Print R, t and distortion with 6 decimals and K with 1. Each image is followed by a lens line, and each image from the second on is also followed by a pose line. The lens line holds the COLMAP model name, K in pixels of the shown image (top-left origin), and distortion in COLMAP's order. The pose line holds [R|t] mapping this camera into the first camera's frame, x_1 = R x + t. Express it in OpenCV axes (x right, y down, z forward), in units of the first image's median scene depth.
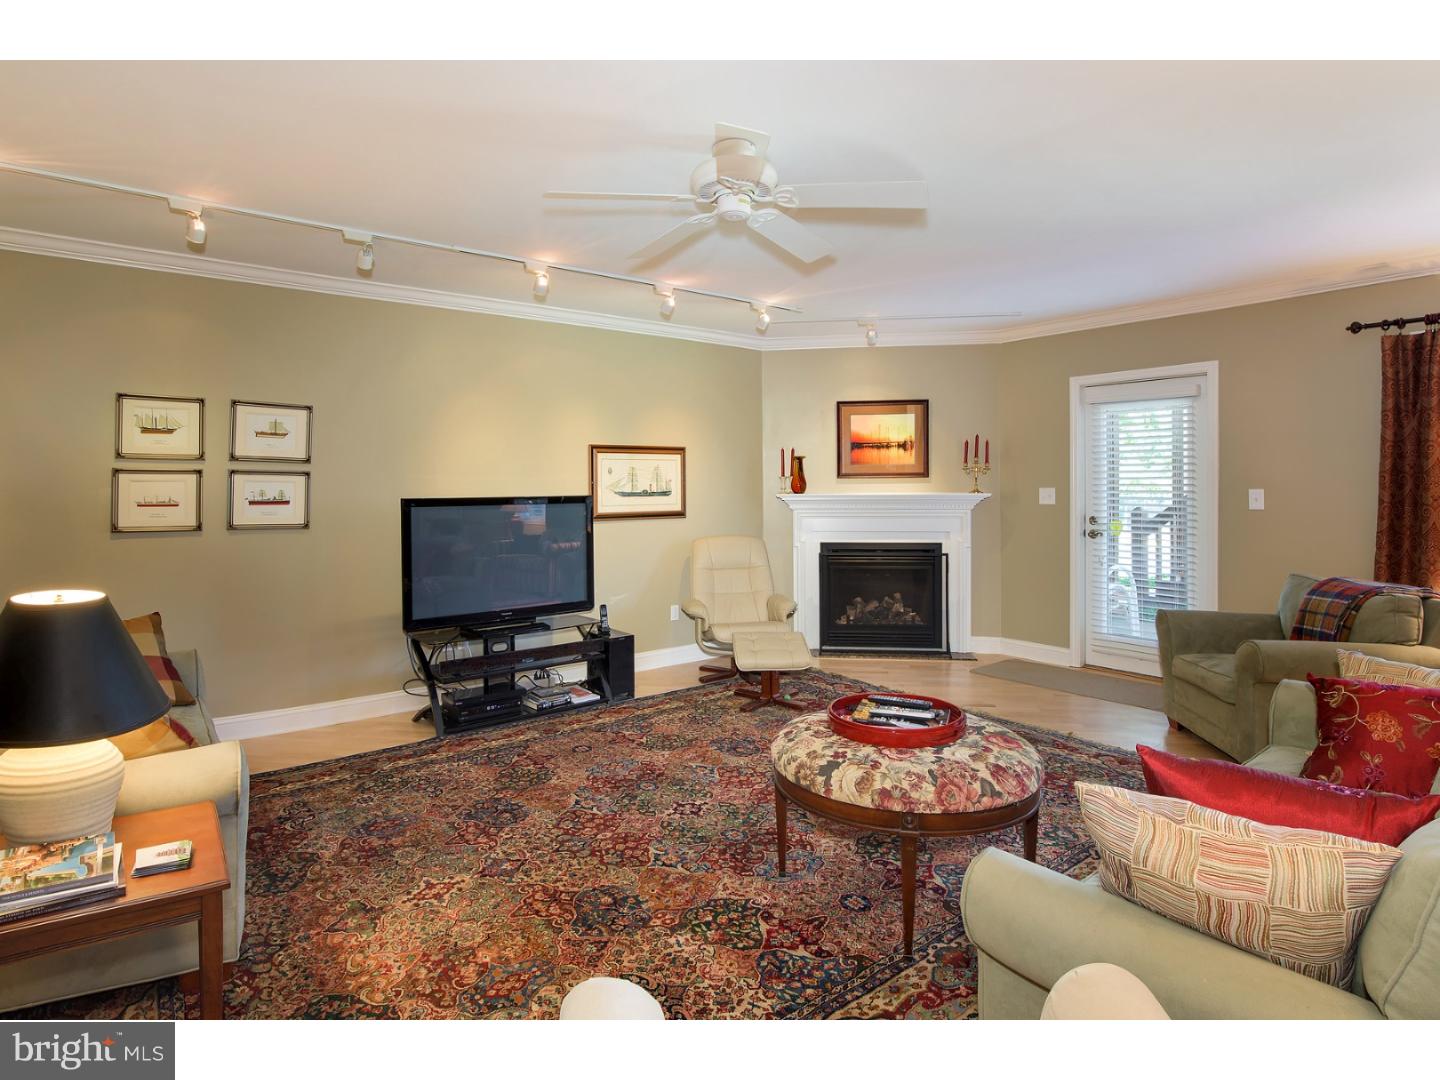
lens RADIAL K [[781.2, 0, 720.2], [0, 781.2, 499.7], [0, 0, 1]] dist [-0.004554, -0.000940]
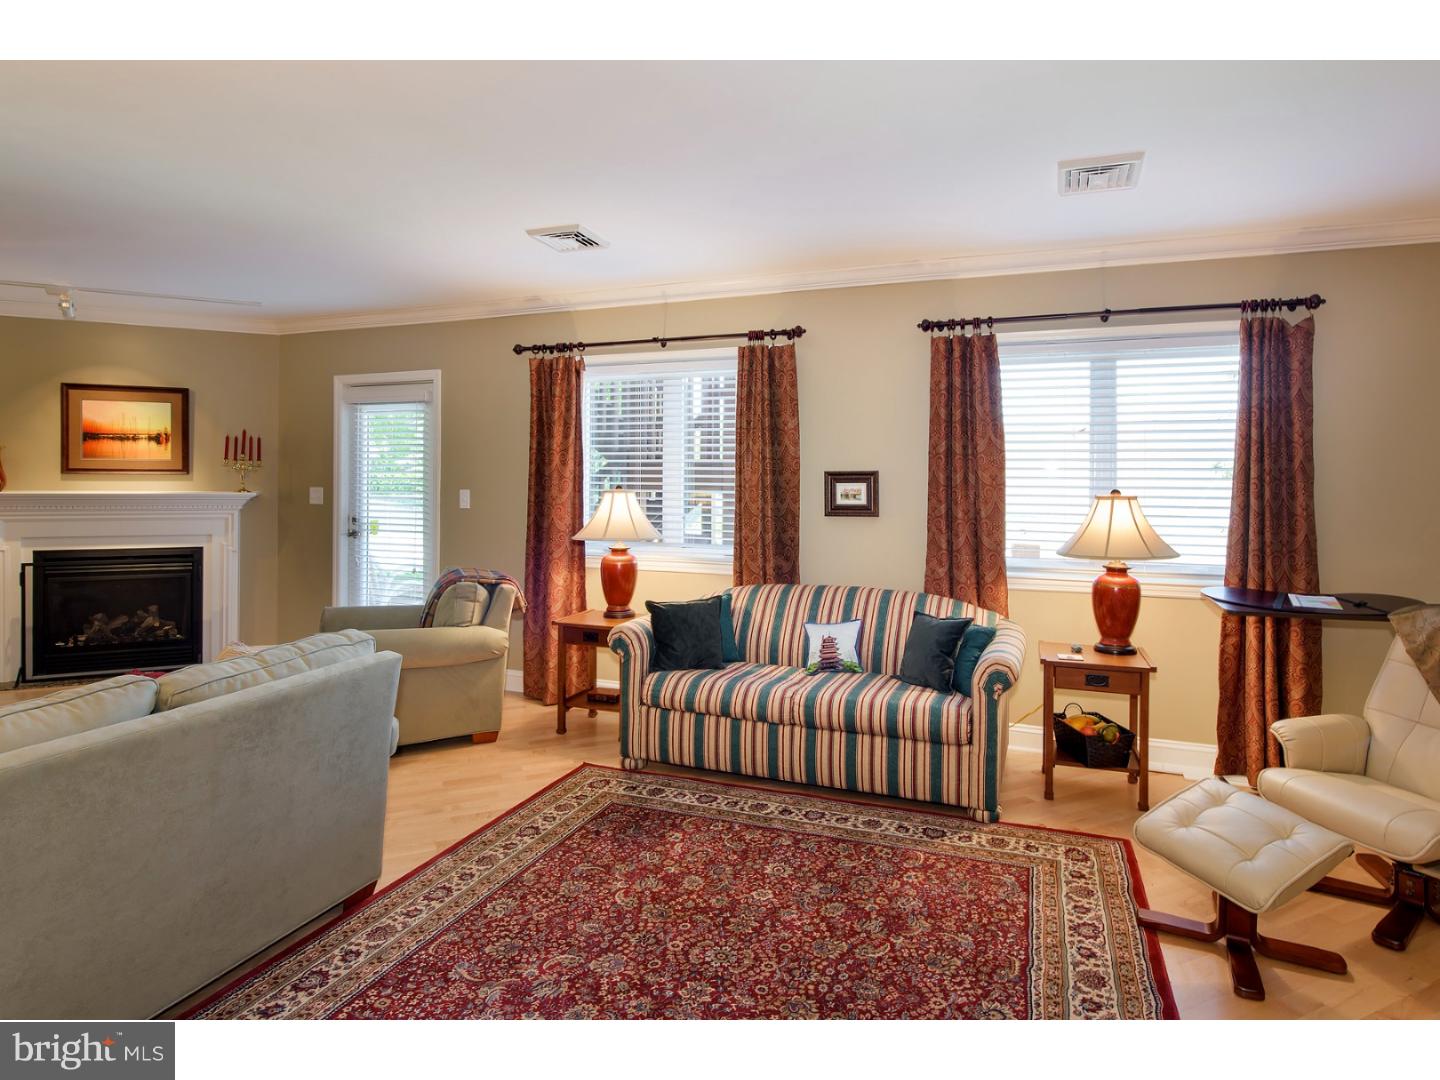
lens RADIAL K [[781.2, 0, 720.2], [0, 781.2, 499.7], [0, 0, 1]] dist [-0.004554, -0.000940]
pose [[0.848320, 0.000231, 0.529483, 0.311850], [-0.000141, 1.000000, -0.000211, 0.000379], [-0.529483, 0.000104, 0.848321, -0.089898]]
